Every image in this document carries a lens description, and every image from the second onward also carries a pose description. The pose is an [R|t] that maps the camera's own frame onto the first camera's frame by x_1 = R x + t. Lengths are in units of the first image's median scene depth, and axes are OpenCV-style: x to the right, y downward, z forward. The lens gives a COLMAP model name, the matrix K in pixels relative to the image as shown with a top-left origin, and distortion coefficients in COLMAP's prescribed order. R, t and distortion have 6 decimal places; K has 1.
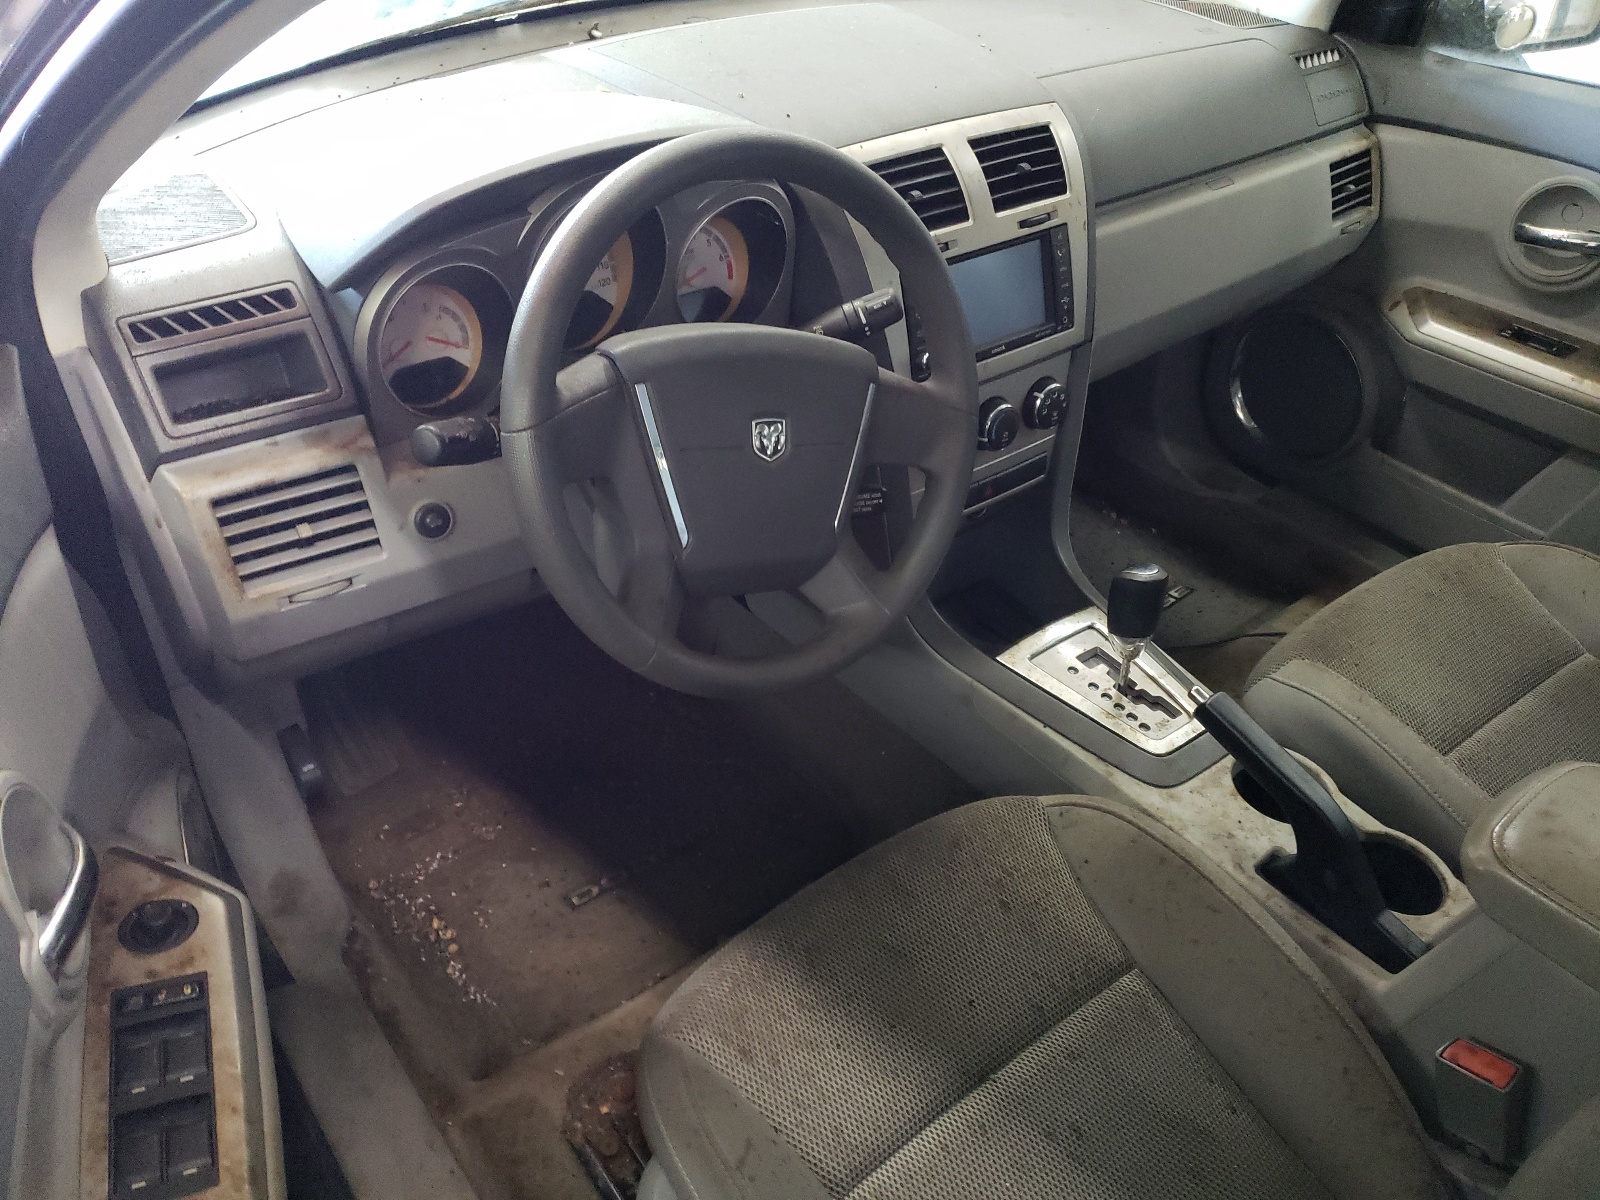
lens RADIAL K [[1235.8, 0, 800.0], [0, 1235.8, 600.0], [0, 0, 1]] dist [0.008119, 0.006086]
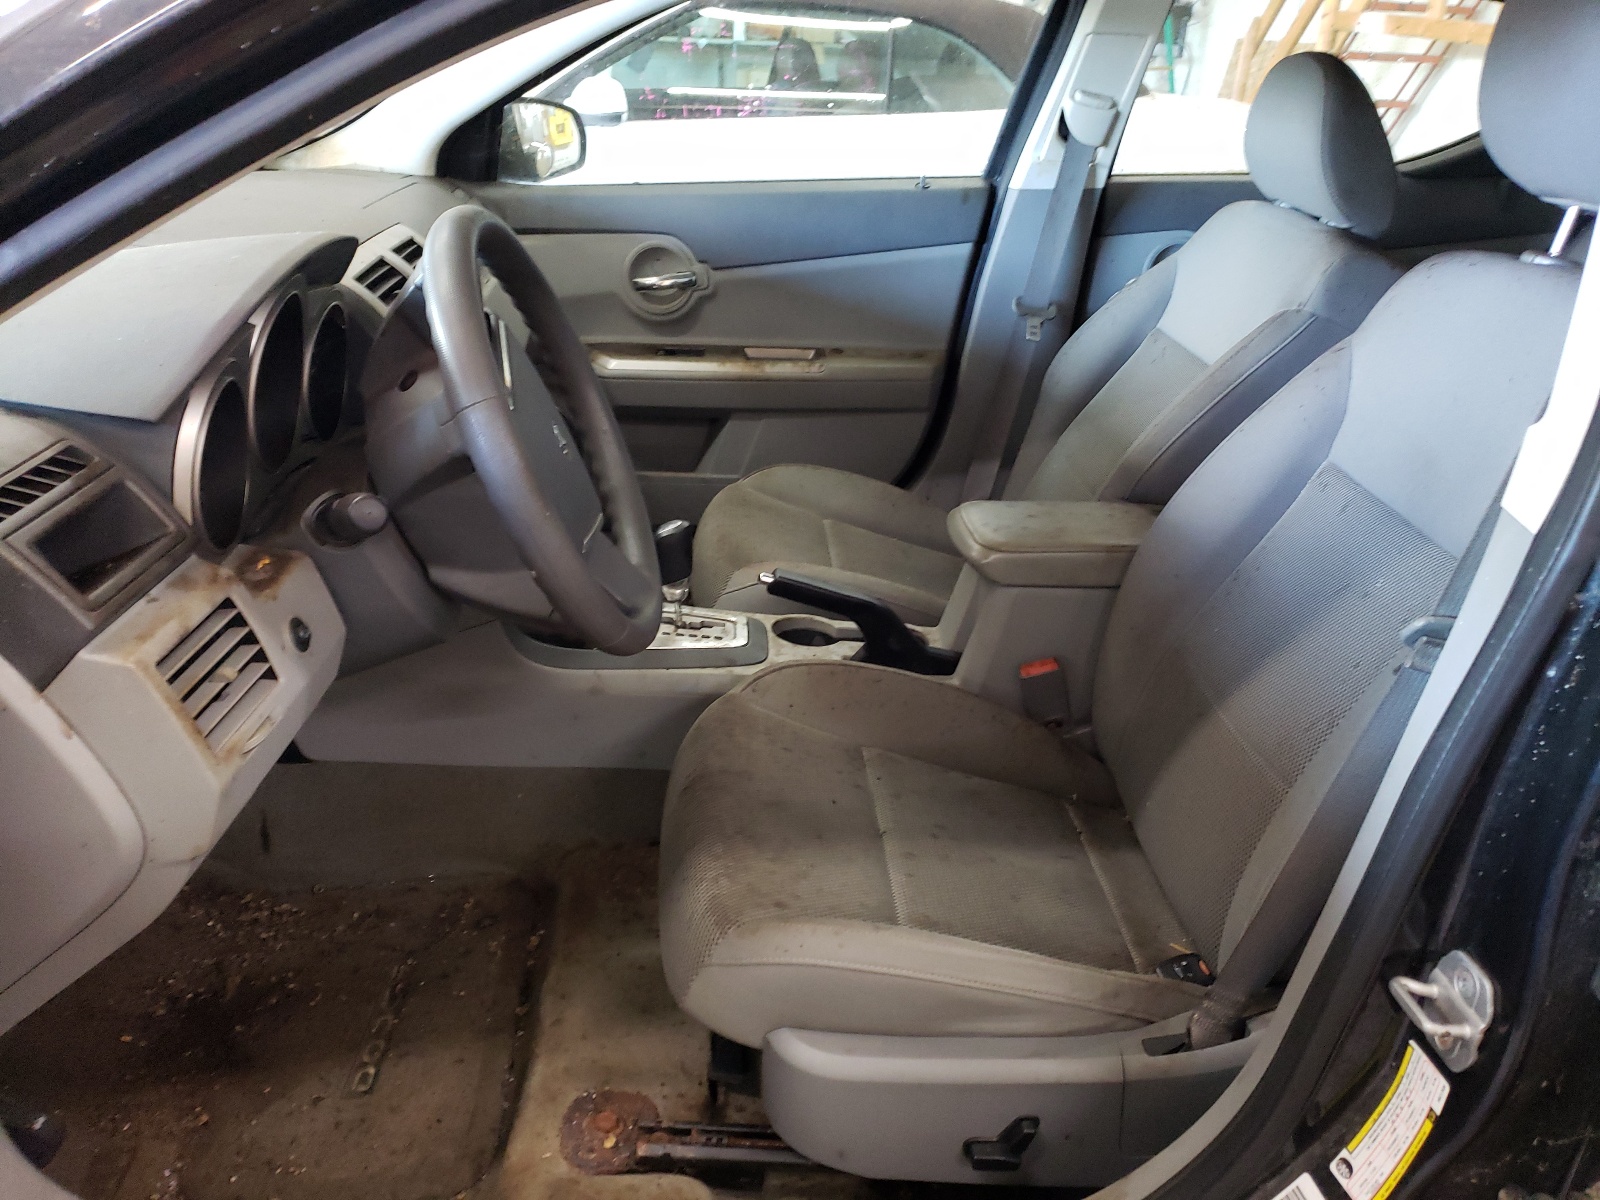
lens RADIAL K [[1235.8, 0, 800.0], [0, 1235.8, 600.0], [0, 0, 1]] dist [0.008119, 0.006086]
pose [[0.566243, -0.356384, 0.743209, -0.588243], [0.477688, 0.876714, 0.056456, 0.033021], [-0.671701, 0.323054, 0.666673, 0.064340]]
